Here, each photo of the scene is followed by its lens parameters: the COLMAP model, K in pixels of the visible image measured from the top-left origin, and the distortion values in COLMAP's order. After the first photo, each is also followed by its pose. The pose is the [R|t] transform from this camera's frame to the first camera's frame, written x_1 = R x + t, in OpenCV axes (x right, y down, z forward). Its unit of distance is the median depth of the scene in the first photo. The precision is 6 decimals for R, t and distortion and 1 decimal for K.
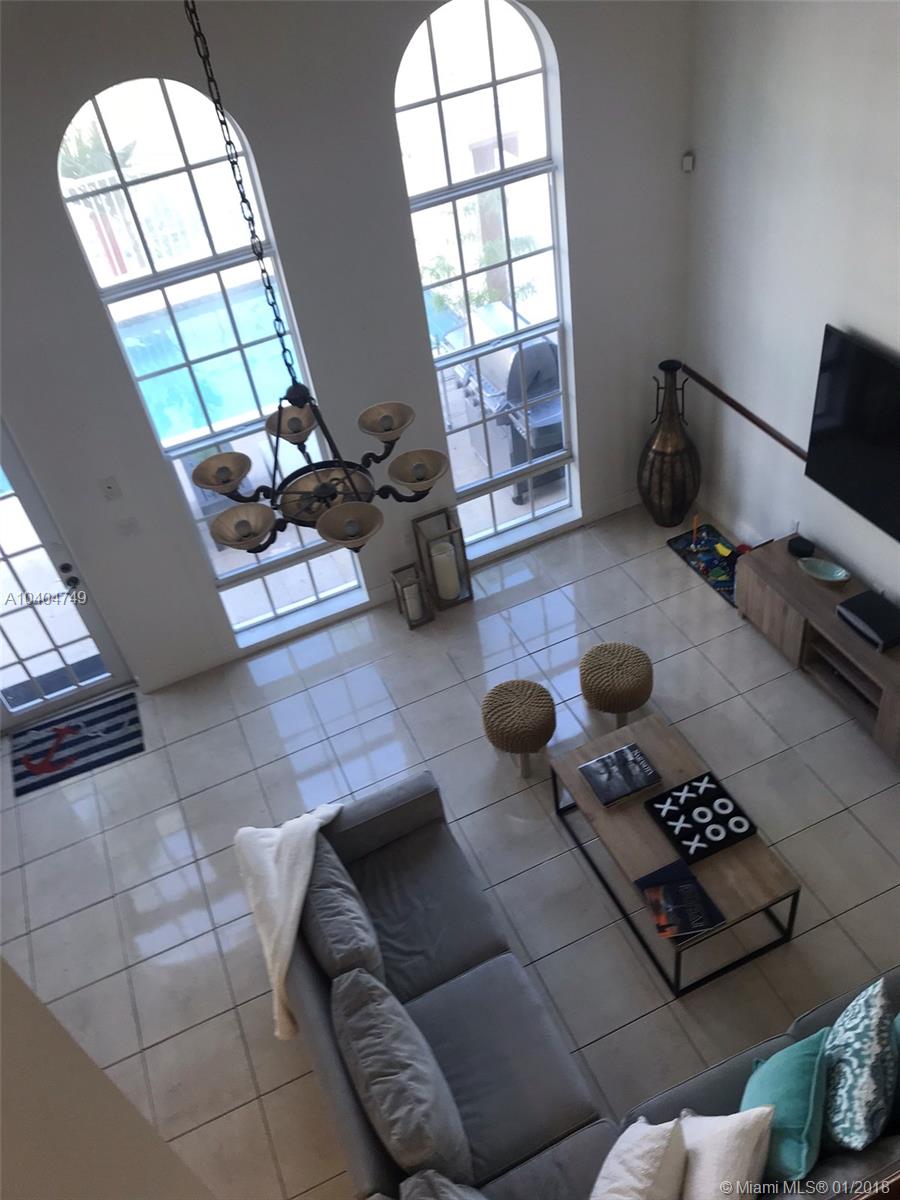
lens RADIAL K [[984.9, 0, 458.9], [0, 984.9, 577.6], [0, 0, 1]] dist [0.036930, -0.036742]
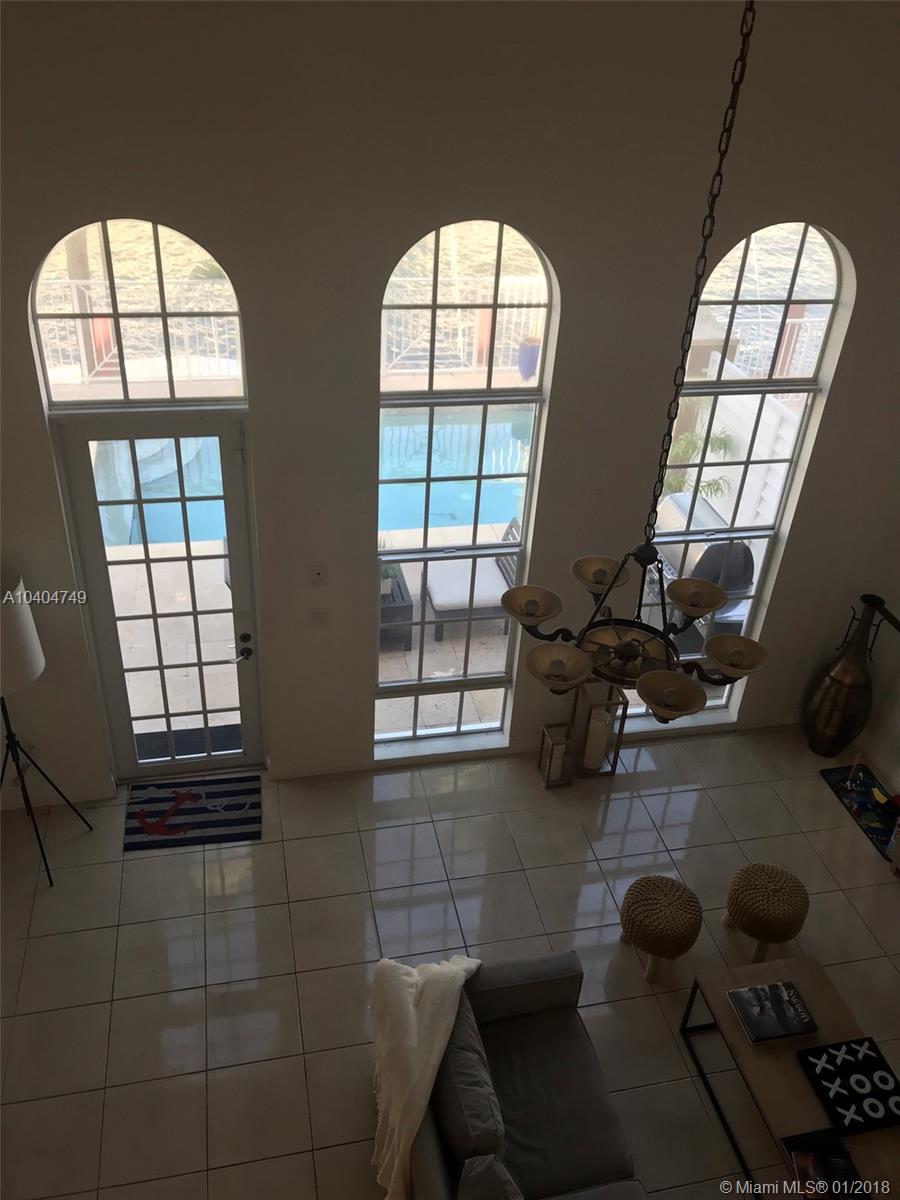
lens RADIAL K [[984.9, 0, 459.4], [0, 984.9, 578.5], [0, 0, 1]] dist [0.036930, -0.036742]
pose [[0.964053, 0.260749, -0.051108, -0.149826], [-0.265422, 0.953991, -0.139469, 0.014733], [0.012390, 0.148021, 0.988907, 0.006234]]
